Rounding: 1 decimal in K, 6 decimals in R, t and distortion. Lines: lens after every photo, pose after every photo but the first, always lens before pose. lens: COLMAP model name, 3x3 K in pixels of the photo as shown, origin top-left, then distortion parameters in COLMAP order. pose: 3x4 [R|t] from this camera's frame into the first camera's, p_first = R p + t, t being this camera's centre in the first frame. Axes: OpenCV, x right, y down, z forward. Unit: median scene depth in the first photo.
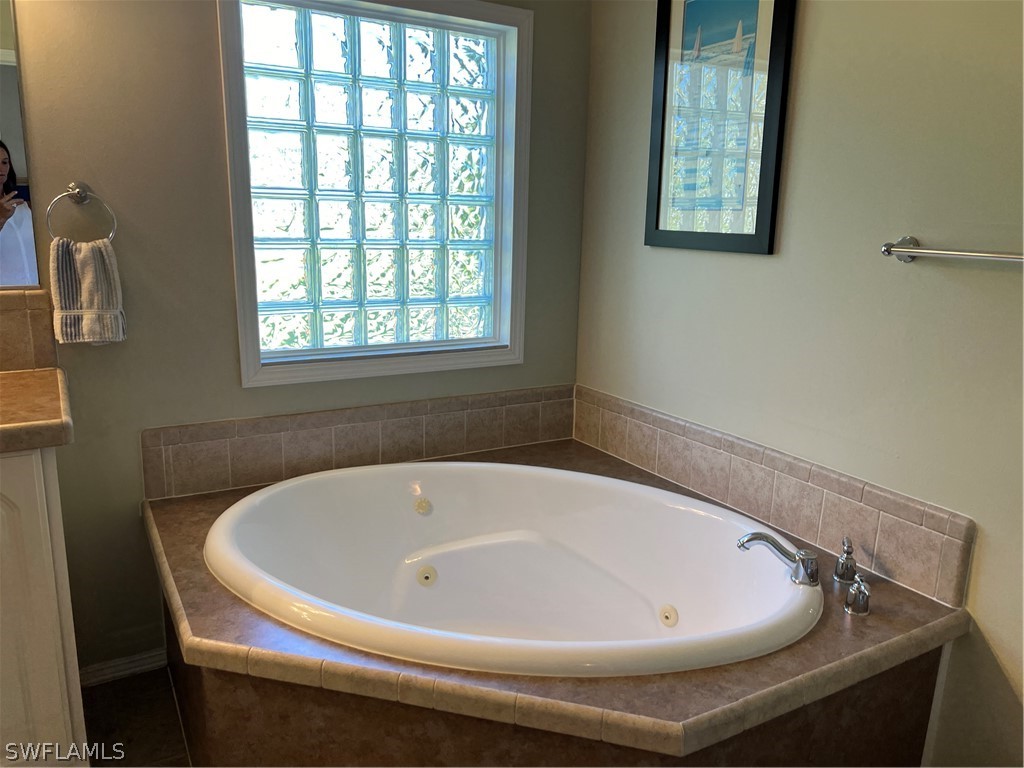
lens RADIAL K [[764.0, 0, 513.2], [0, 764.0, 371.3], [0, 0, 1]] dist [0.049579, -0.069704]
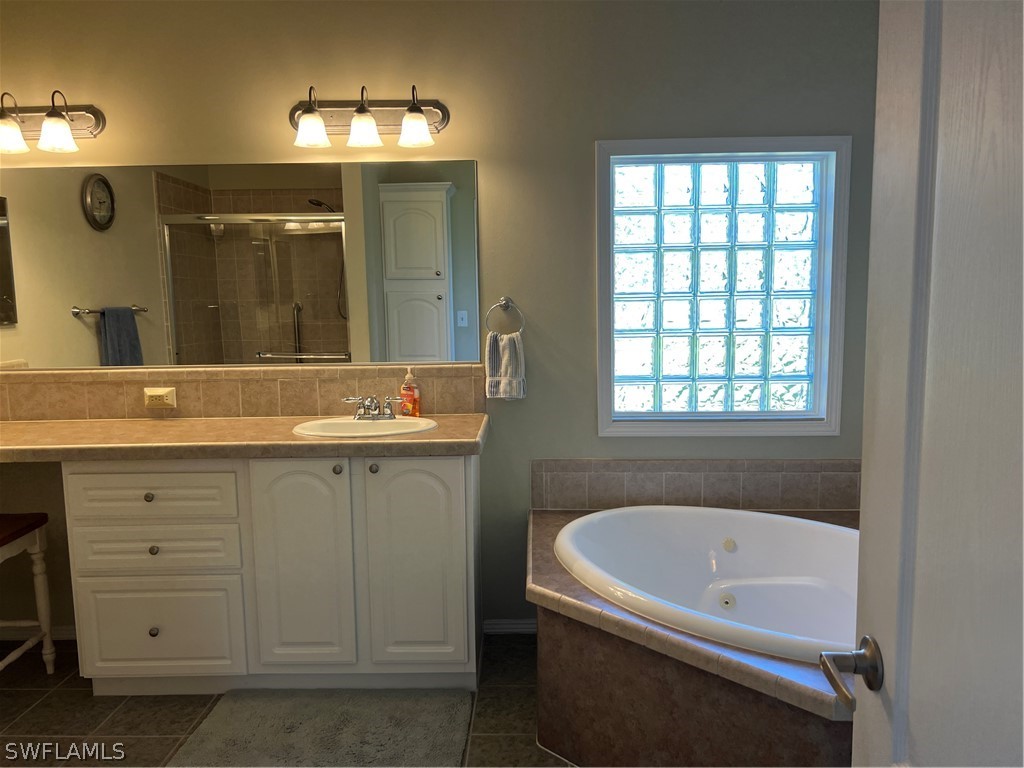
lens RADIAL K [[783.0, 0, 516.1], [0, 783.0, 377.3], [0, 0, 1]] dist [0.064831, -0.065923]
pose [[0.840879, 0.015931, -0.540989, 0.283407], [-0.075622, 0.993220, -0.088294, 0.050781], [0.535915, 0.115156, 0.836382, -0.272099]]
